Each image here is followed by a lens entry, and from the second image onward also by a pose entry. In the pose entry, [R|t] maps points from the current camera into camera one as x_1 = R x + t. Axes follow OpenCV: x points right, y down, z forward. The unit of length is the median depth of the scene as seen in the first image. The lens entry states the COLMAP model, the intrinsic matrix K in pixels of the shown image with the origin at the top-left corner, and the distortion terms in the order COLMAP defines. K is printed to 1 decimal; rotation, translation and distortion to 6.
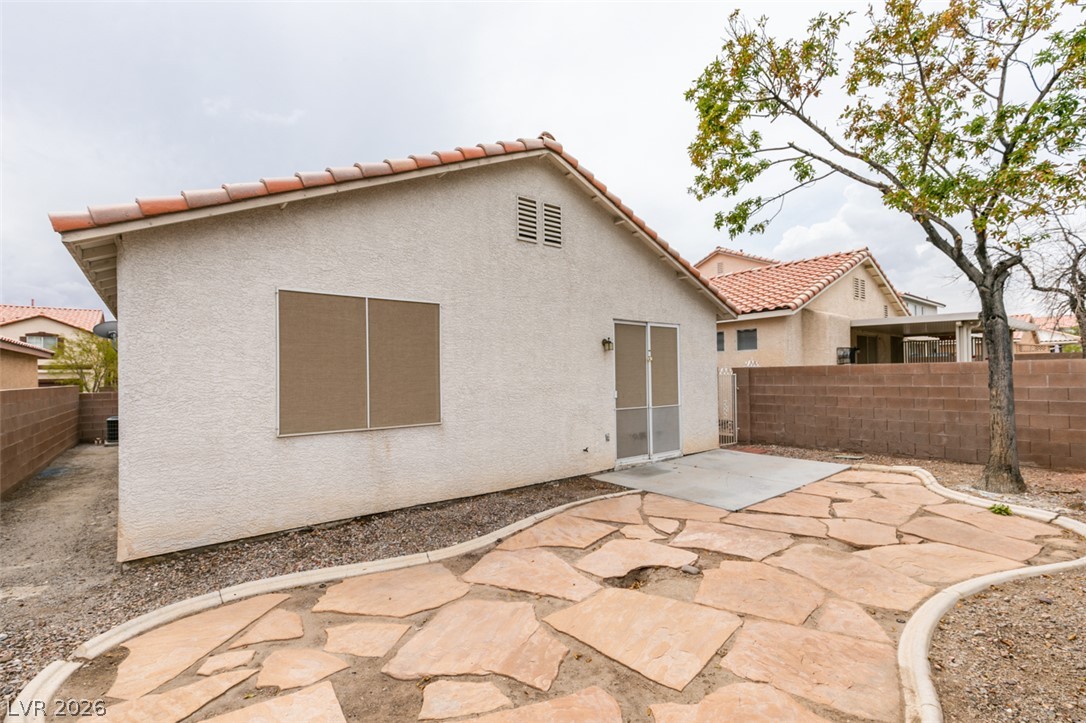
lens RADIAL K [[482.1, 0, 538.2], [0, 482.1, 368.3], [0, 0, 1]] dist [0.000827, -0.000497]
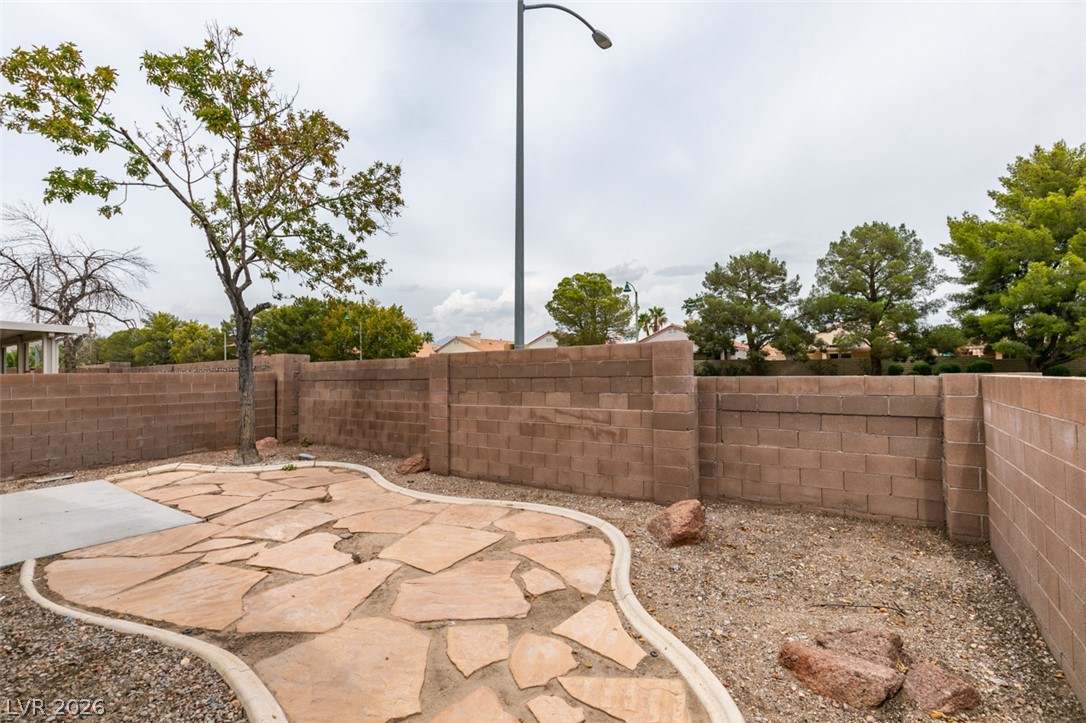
lens RADIAL K [[486.3, 0, 542.3], [0, 486.3, 368.3], [0, 0, 1]] dist [0.001225, -0.000604]
pose [[-0.293135, 0.031671, 0.955546, -0.666622], [0.007867, 0.999497, -0.030715, 0.024483], [-0.956039, -0.001487, -0.293237, 0.584017]]
